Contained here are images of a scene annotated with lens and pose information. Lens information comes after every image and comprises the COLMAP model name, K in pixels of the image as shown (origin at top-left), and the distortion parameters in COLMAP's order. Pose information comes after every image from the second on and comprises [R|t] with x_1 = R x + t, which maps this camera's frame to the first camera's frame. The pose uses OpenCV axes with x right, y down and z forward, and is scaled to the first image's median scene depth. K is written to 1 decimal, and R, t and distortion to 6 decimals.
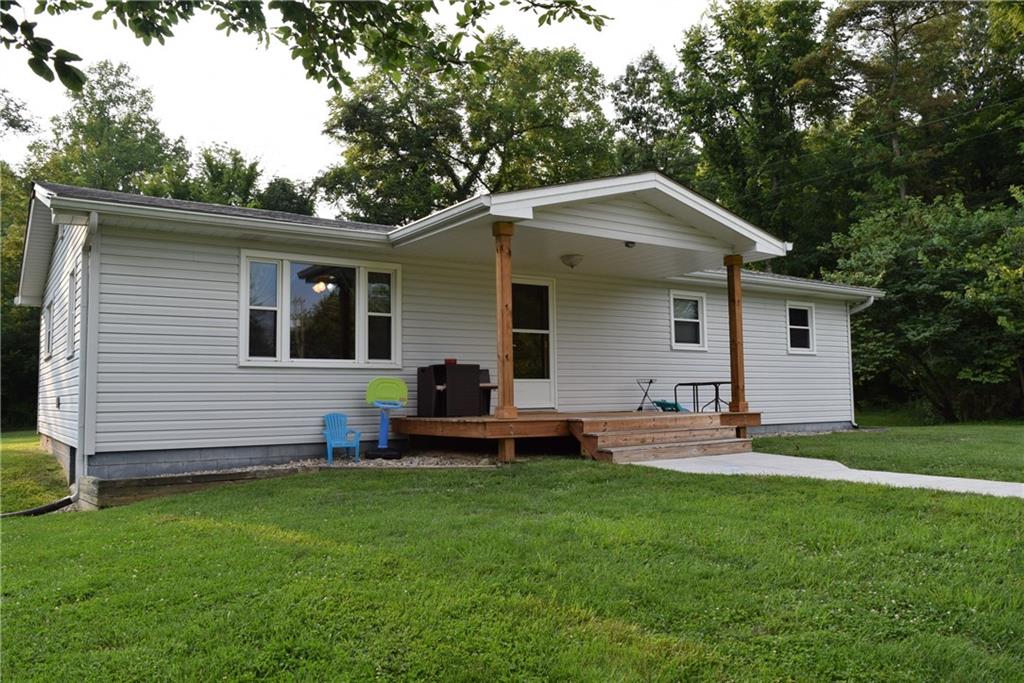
lens RADIAL K [[795.6, 0, 501.9], [0, 795.6, 341.9], [0, 0, 1]] dist [-0.009919, 0.004944]
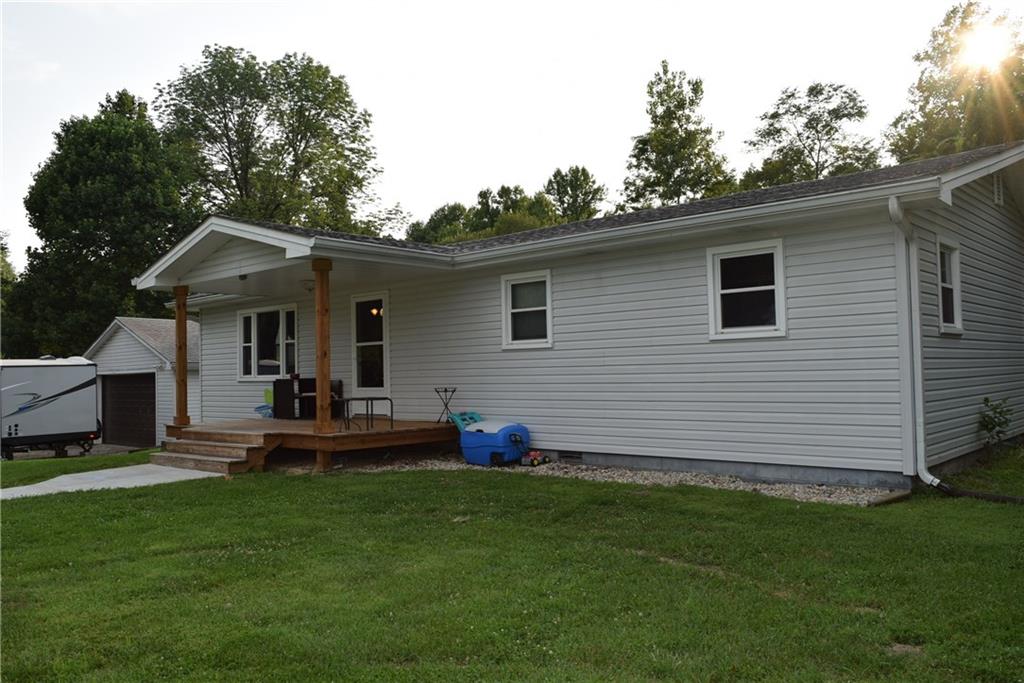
lens RADIAL K [[802.2, 0, 512.0], [0, 802.2, 341.5], [0, 0, 1]] dist [-0.010558, 0.003392]
pose [[0.243427, -0.029662, -0.969466, 1.270410], [0.089344, 0.995968, -0.008039, 0.010817], [0.965795, -0.084659, 0.245096, 1.017117]]
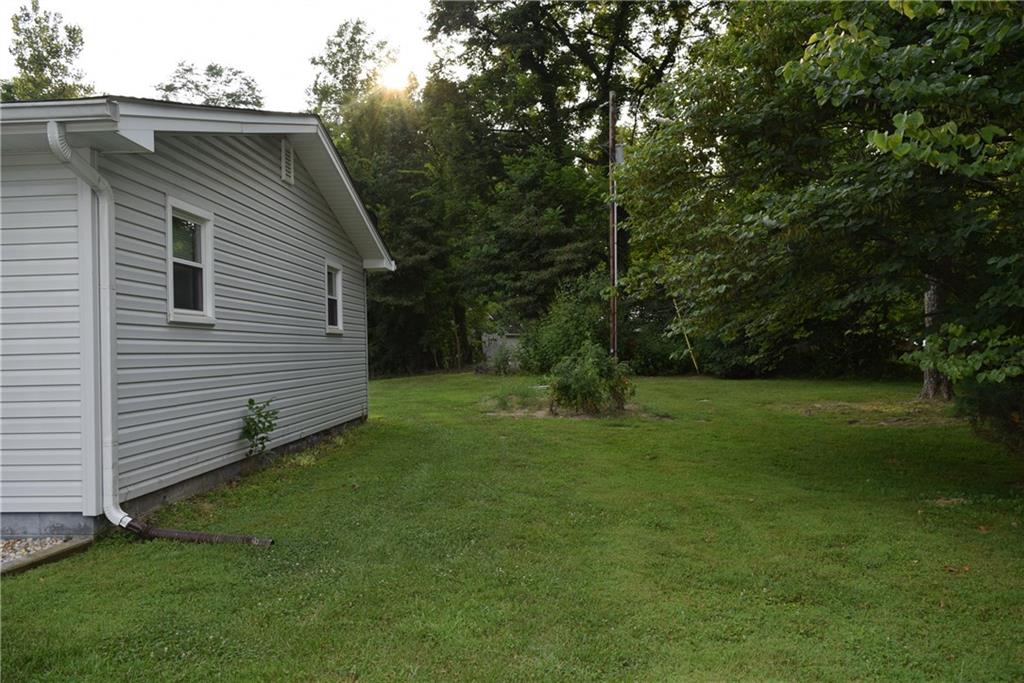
lens RADIAL K [[795.6, 0, 501.9], [0, 795.6, 341.9], [0, 0, 1]] dist [-0.009919, 0.004944]
pose [[0.798697, -0.008756, -0.601670, 1.184423], [0.053225, 0.997003, 0.056145, 0.028423], [0.599375, -0.076867, 0.796769, 1.280626]]
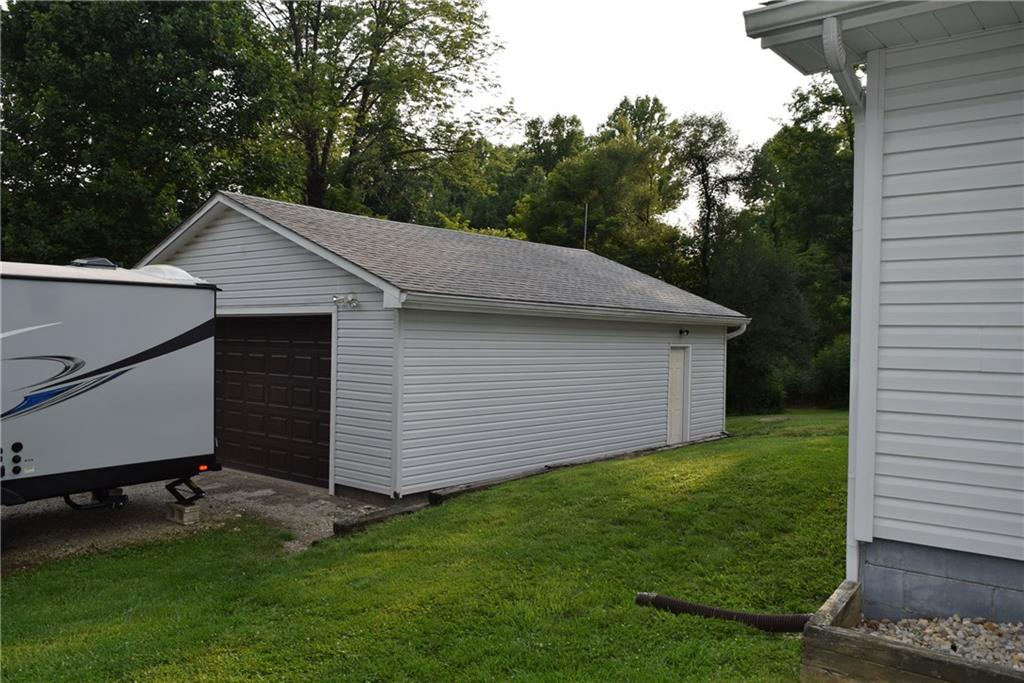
lens RADIAL K [[811.7, 0, 512.0], [0, 811.7, 341.5], [0, 0, 1]] dist [-0.011107, 0.002730]
pose [[0.296560, 0.024818, -0.954692, -0.099703], [0.046923, 0.998076, 0.040522, -0.005763], [0.953861, -0.056814, 0.294825, 0.528570]]
